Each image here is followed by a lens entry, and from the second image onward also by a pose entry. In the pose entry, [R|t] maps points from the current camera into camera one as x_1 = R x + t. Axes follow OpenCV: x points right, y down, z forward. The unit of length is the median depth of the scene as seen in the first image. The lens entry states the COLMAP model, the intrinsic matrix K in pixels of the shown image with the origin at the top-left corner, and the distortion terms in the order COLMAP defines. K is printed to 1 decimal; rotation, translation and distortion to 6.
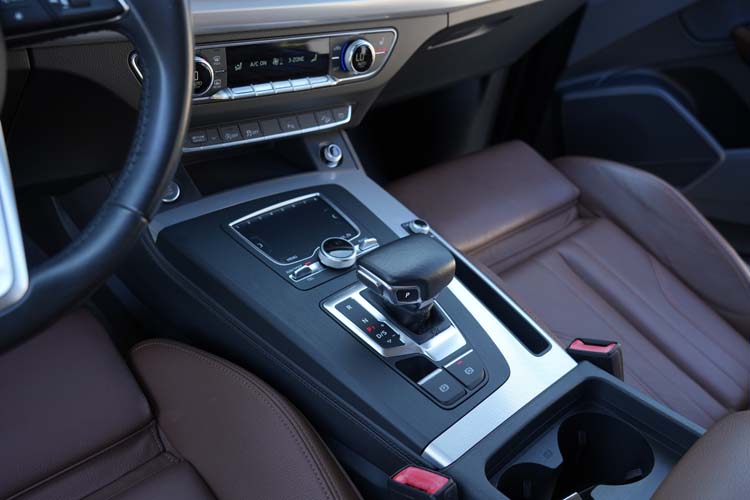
lens RADIAL K [[752.1, 0, 379.9], [0, 752.1, 243.3], [0, 0, 1]] dist [0.009917, 0.000000]
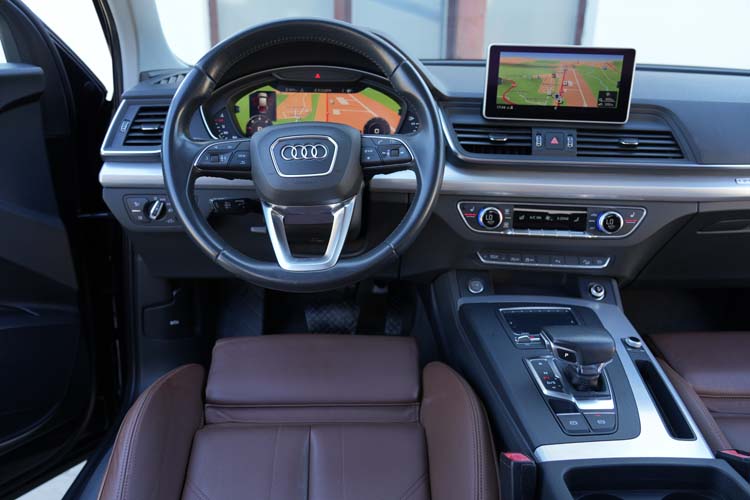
lens RADIAL K [[573.9, 0, 377.8], [0, 573.9, 244.4], [0, 0, 1]] dist [-0.000034, -0.002644]
pose [[0.721408, 0.073802, -0.688566, 0.440970], [-0.293053, 0.933423, -0.206984, 0.172762], [0.627448, 0.351106, 0.695006, -0.080142]]
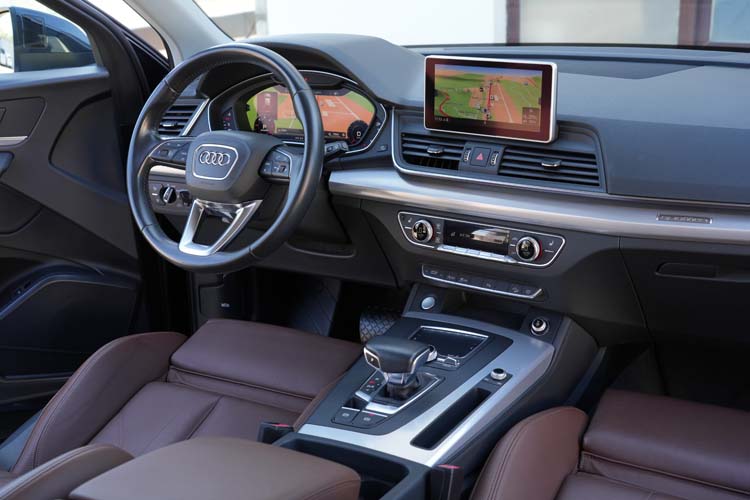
lens RADIAL K [[993.9, 0, 385.3], [0, 993.9, 241.3], [0, 0, 1]] dist [0.006449, 0.000000]
pose [[0.241873, 0.119393, -0.962934, 1.707186], [-0.461613, 0.887061, -0.005965, -0.130114], [0.853470, 0.445946, 0.269670, 0.281314]]
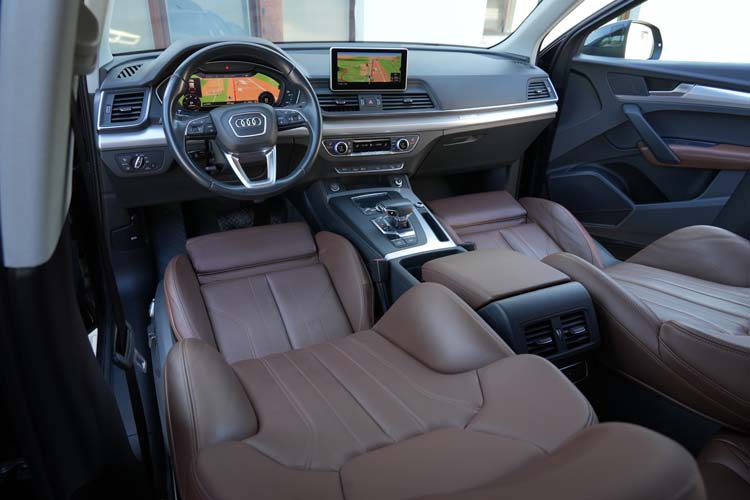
lens RADIAL K [[502.7, 0, 378.2], [0, 502.7, 243.8], [0, 0, 1]] dist [-0.002584, 0.000030]
pose [[0.925371, 0.051181, -0.375591, 0.632821], [-0.104153, 0.987037, -0.122107, 0.372736], [0.364472, 0.152113, 0.918706, -0.737577]]
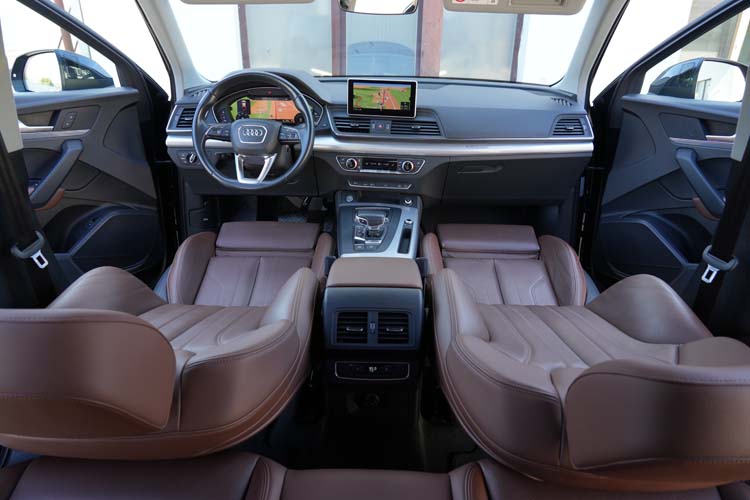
lens RADIAL K [[502.7, 0, 379.3], [0, 502.7, 243.9], [0, 0, 1]] dist [-0.002584, 0.000030]
pose [[0.684380, 0.146416, -0.714273, 1.461106], [-0.315787, 0.942506, -0.109370, 0.328668], [0.657193, 0.300408, 0.691268, -0.433200]]
